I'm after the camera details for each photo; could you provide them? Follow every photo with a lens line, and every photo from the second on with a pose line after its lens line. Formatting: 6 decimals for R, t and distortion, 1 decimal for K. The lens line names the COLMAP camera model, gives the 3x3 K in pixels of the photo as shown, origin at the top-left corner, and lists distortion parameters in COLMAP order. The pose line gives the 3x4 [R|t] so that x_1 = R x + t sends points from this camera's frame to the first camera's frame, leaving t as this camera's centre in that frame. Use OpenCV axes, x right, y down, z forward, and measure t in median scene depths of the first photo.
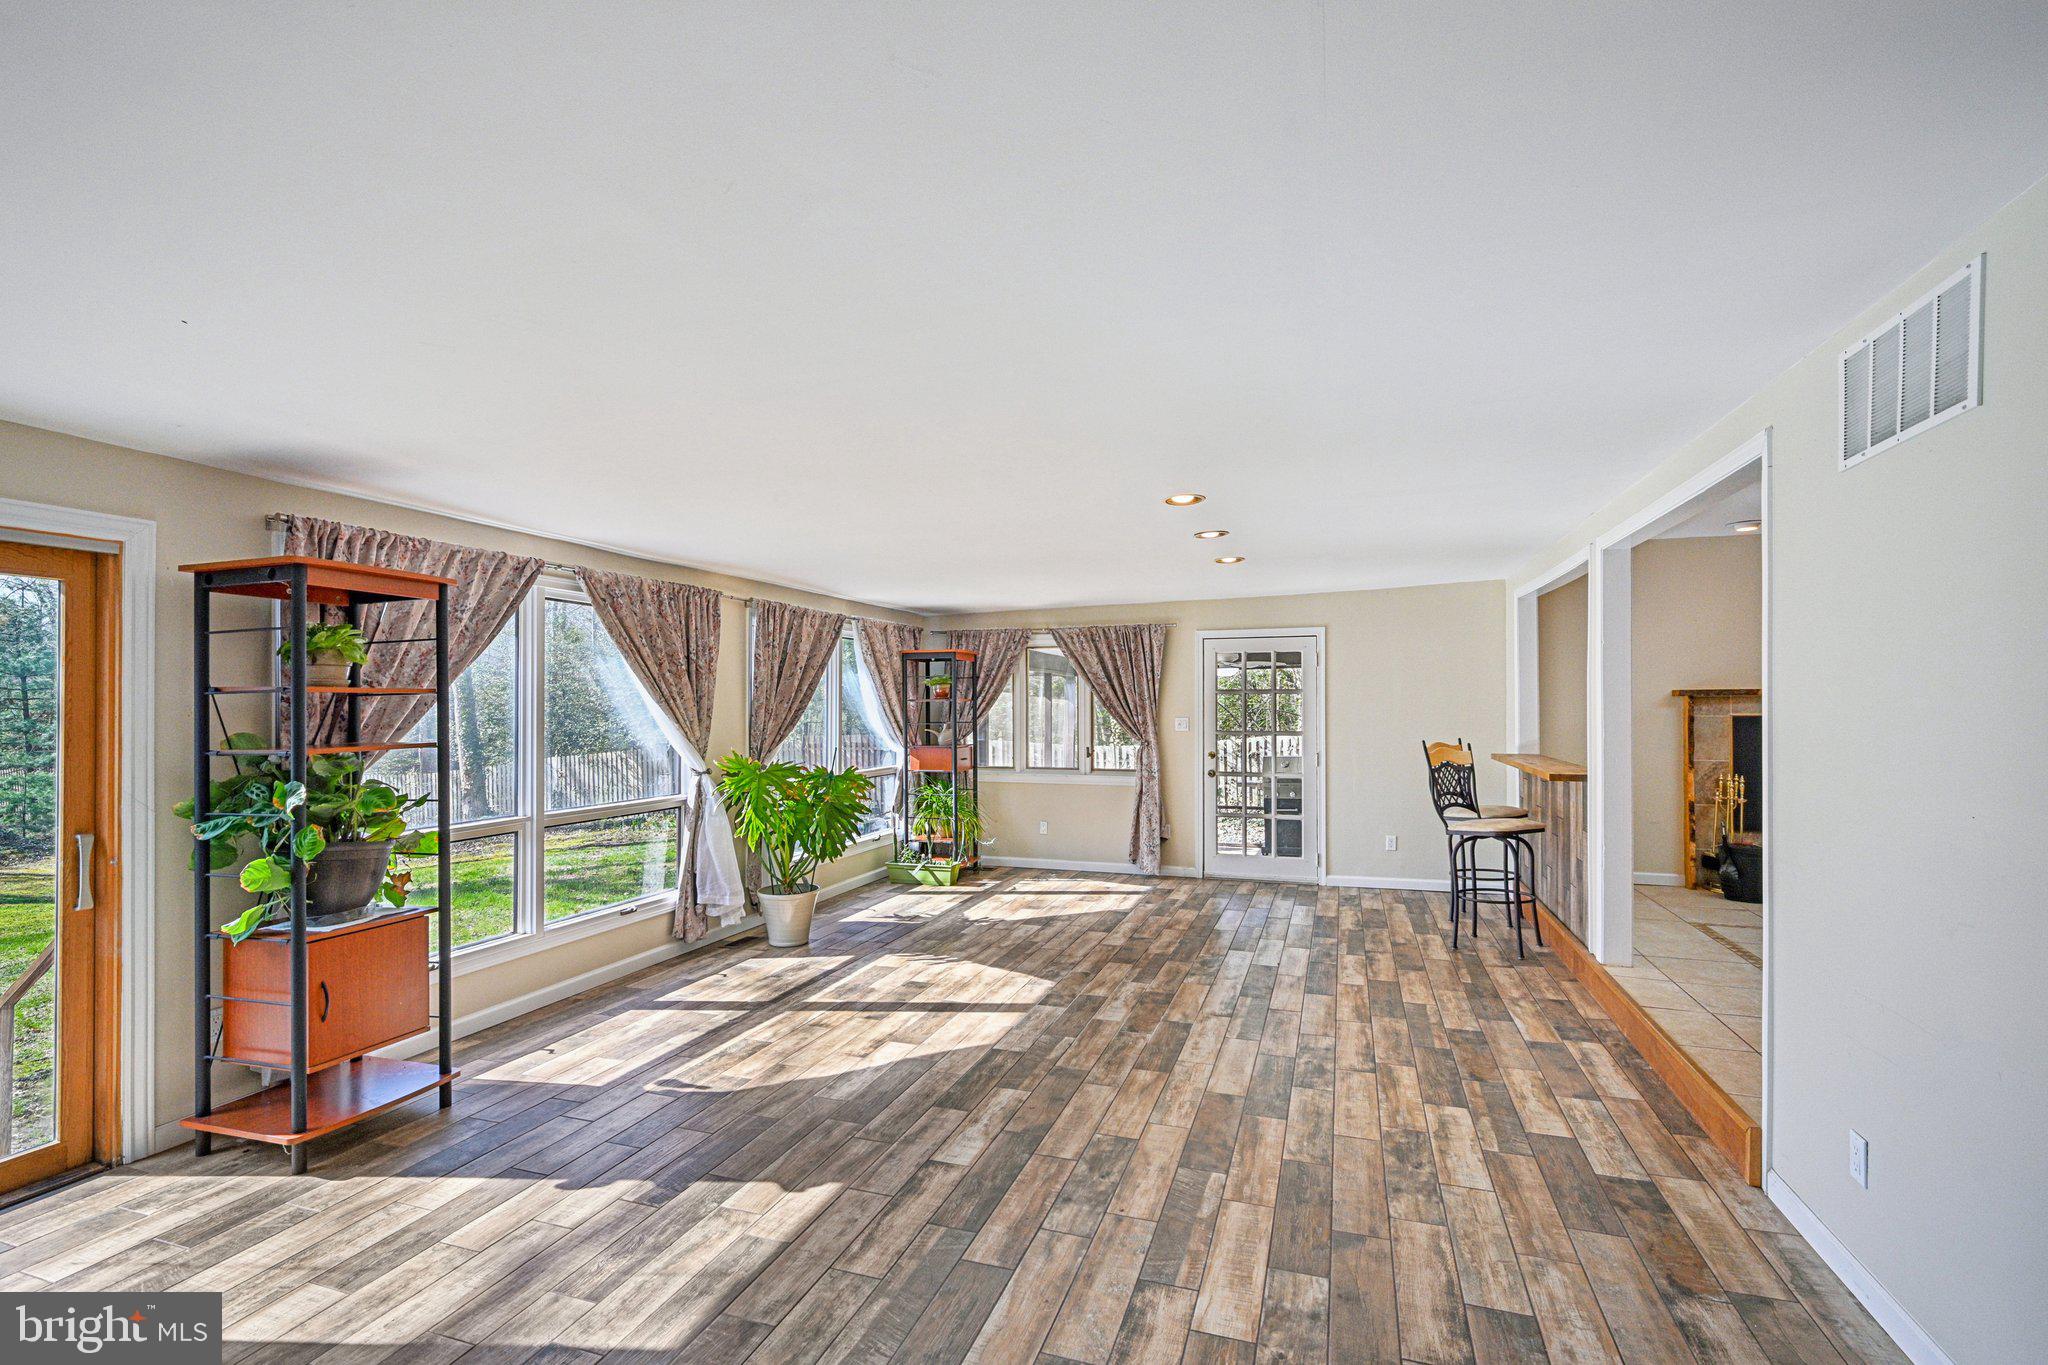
lens RADIAL K [[926.6, 0, 1019.9], [0, 926.6, 704.0], [0, 0, 1]] dist [-0.000432, 0.000291]
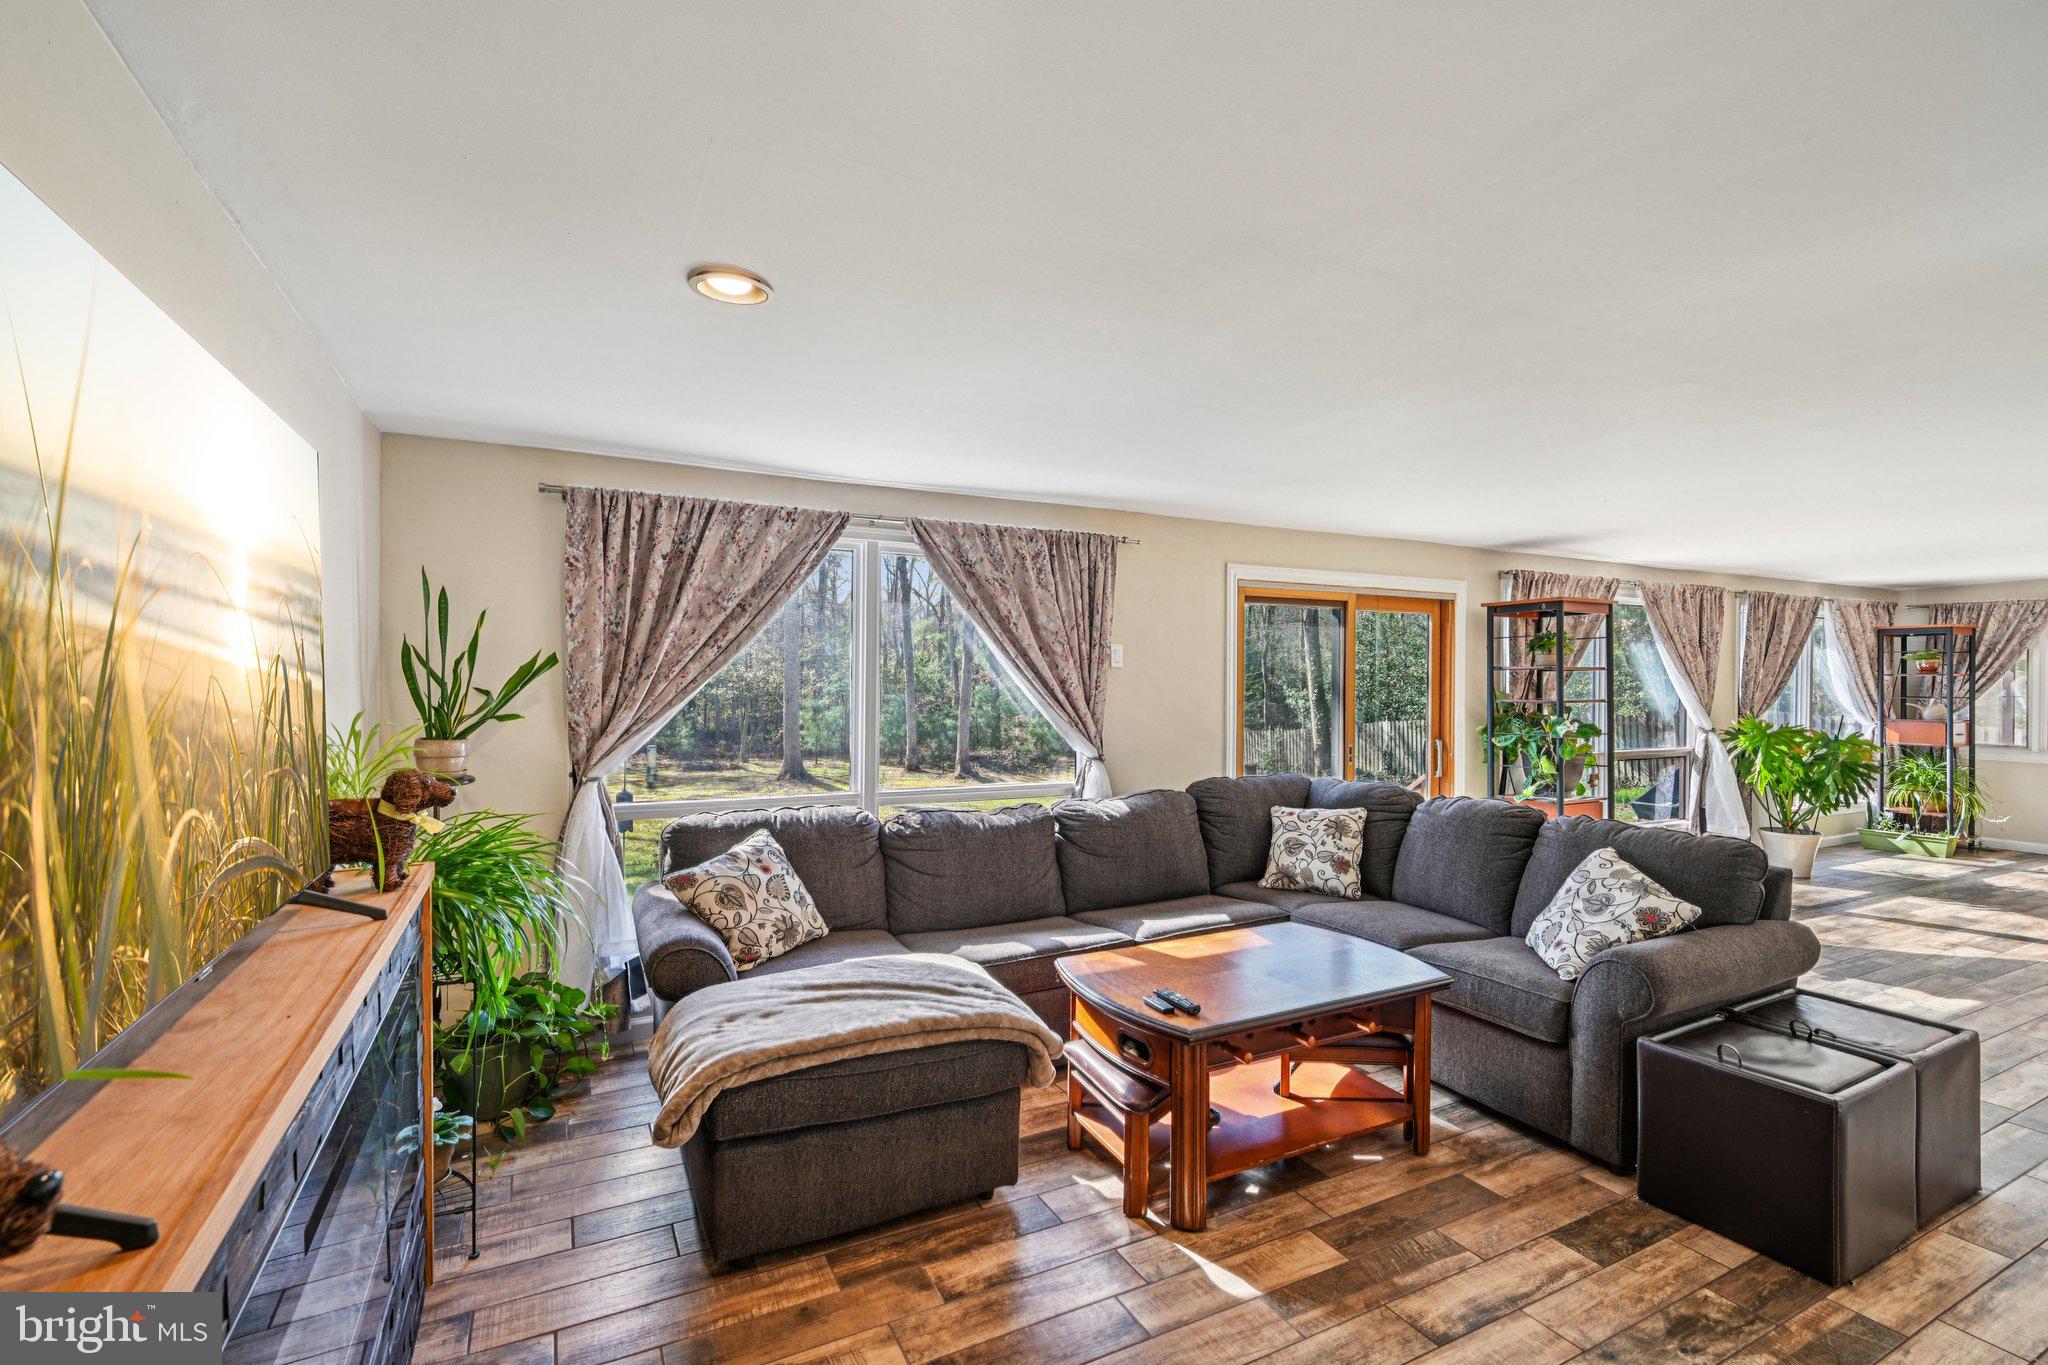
lens RADIAL K [[927.2, 0, 1026.5], [0, 927.2, 679.9], [0, 0, 1]] dist [0.002512, 0.000489]
pose [[0.726541, 0.009572, -0.687056, -0.161615], [-0.006728, 0.999954, 0.006818, 0.001904], [0.687090, -0.000331, 0.726572, -0.636200]]
